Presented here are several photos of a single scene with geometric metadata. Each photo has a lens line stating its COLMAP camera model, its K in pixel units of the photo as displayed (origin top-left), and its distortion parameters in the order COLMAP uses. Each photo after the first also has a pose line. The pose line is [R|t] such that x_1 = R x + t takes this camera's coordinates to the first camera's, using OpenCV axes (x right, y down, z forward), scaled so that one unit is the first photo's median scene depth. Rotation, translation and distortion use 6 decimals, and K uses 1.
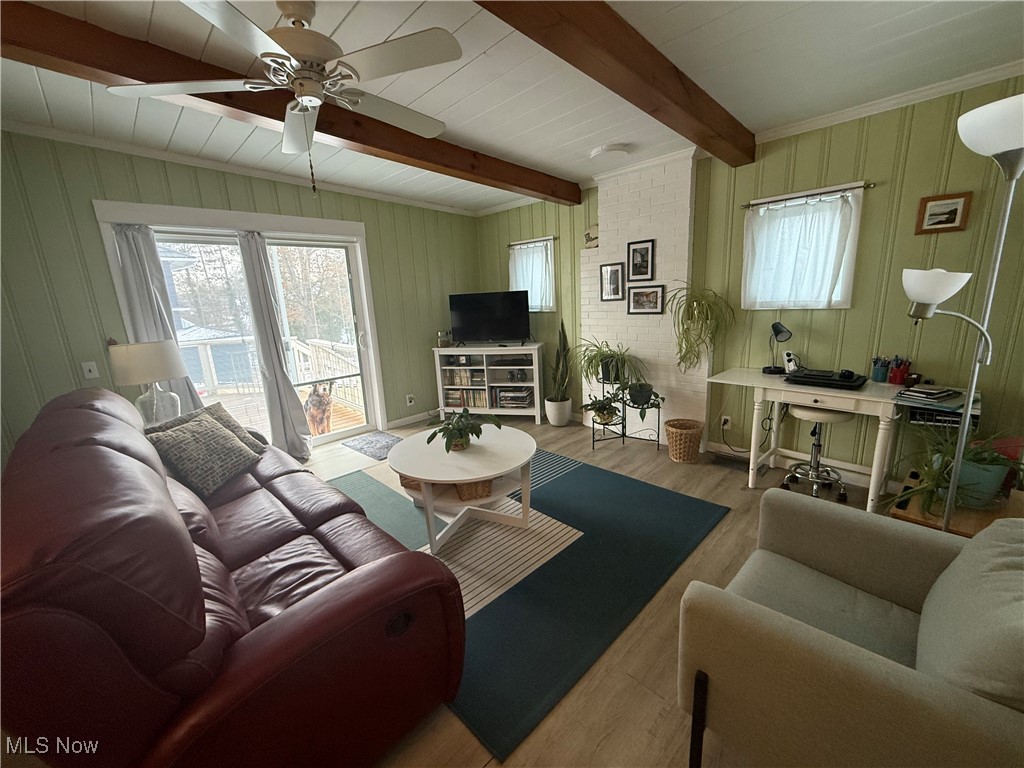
lens RADIAL K [[409.0, 0, 508.2], [0, 409.0, 383.8], [0, 0, 1]] dist [0.000898, 0.000162]
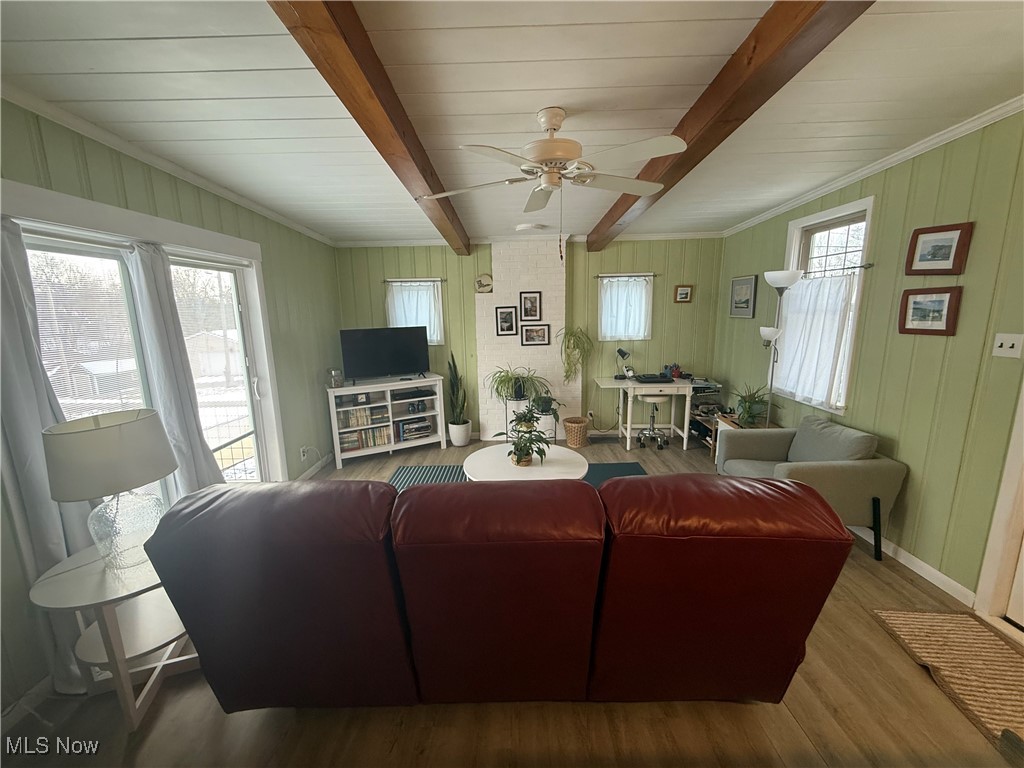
lens RADIAL K [[409.0, 0, 508.2], [0, 409.0, 383.8], [0, 0, 1]] dist [0.000898, 0.000162]
pose [[0.705948, -0.095675, 0.701772, -0.574825], [0.140441, 0.990069, -0.006297, -0.041755], [-0.694200, 0.103003, 0.712374, 0.101528]]
